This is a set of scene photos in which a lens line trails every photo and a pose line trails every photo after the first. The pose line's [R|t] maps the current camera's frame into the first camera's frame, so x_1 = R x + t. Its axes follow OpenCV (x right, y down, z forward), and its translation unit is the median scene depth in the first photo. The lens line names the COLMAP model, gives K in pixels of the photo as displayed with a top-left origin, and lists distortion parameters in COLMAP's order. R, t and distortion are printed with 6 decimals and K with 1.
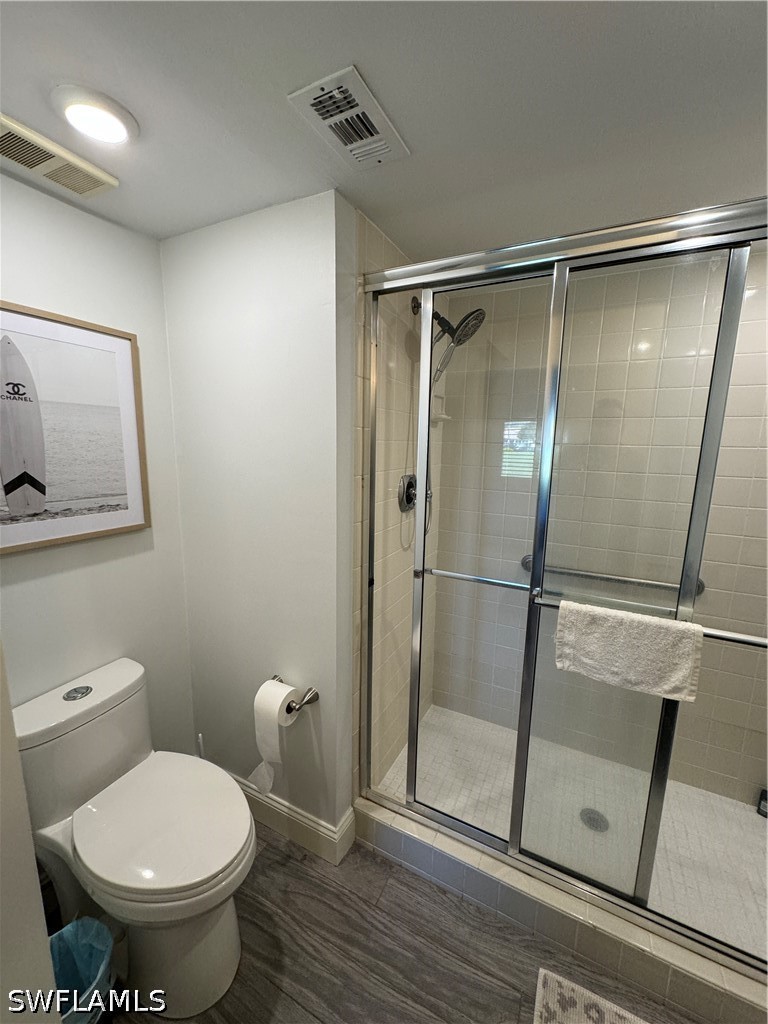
lens RADIAL K [[406.6, 0, 384.8], [0, 406.6, 513.6], [0, 0, 1]] dist [-0.000611, 0.000568]
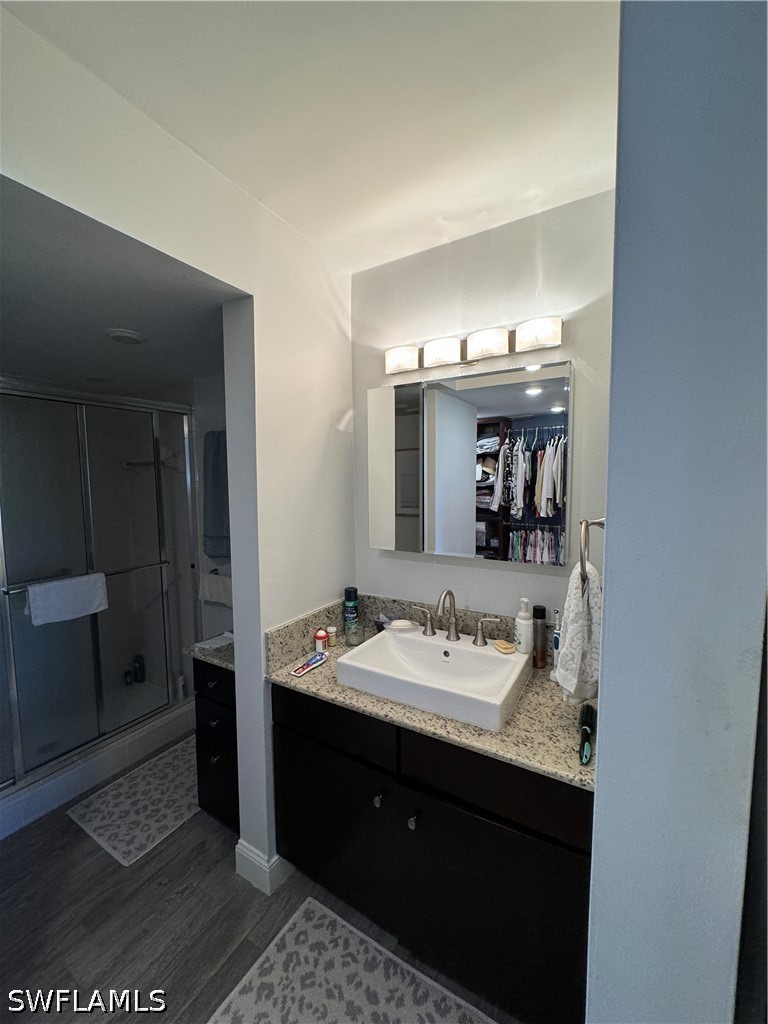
lens RADIAL K [[406.6, 0, 383.1], [0, 406.6, 515.0], [0, 0, 1]] dist [-0.000611, 0.000568]
pose [[0.069956, -0.105859, 0.991917, -0.947766], [0.179740, 0.979417, 0.091848, 0.037041], [-0.981224, 0.171862, 0.087543, -0.546090]]
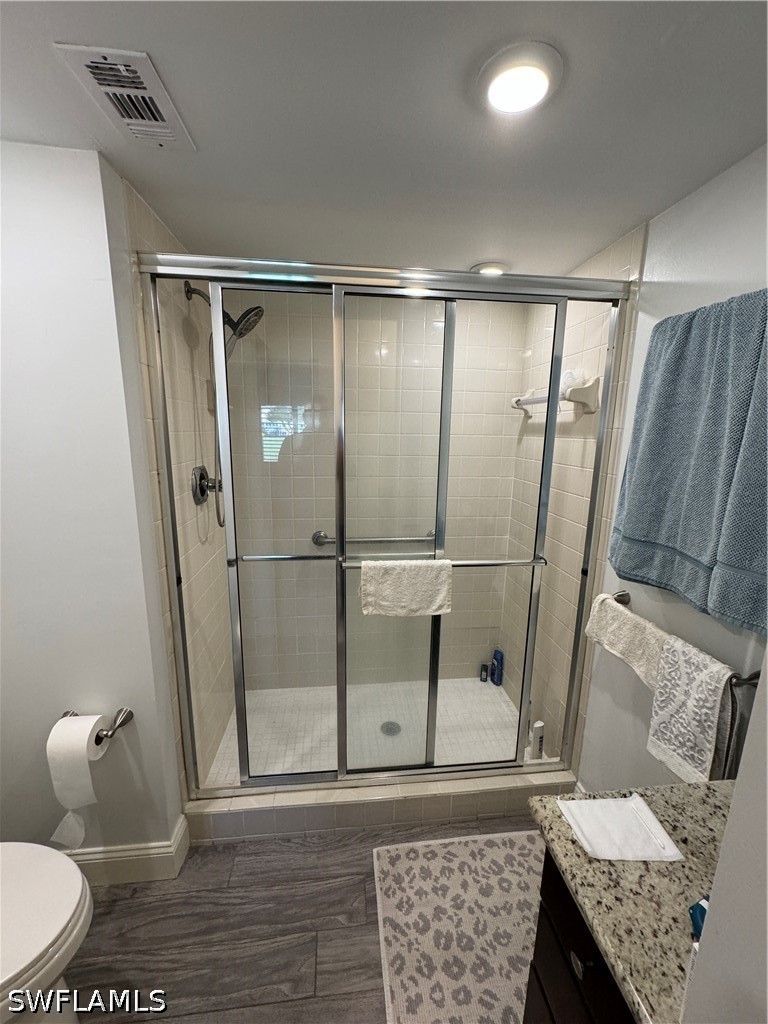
lens RADIAL K [[406.6, 0, 381.9], [0, 406.6, 514.8], [0, 0, 1]] dist [-0.000611, 0.000568]
pose [[0.838750, -0.116154, 0.531983, -0.142420], [0.094683, 0.993211, 0.067577, -0.006549], [-0.536221, -0.006310, 0.844054, -0.078429]]
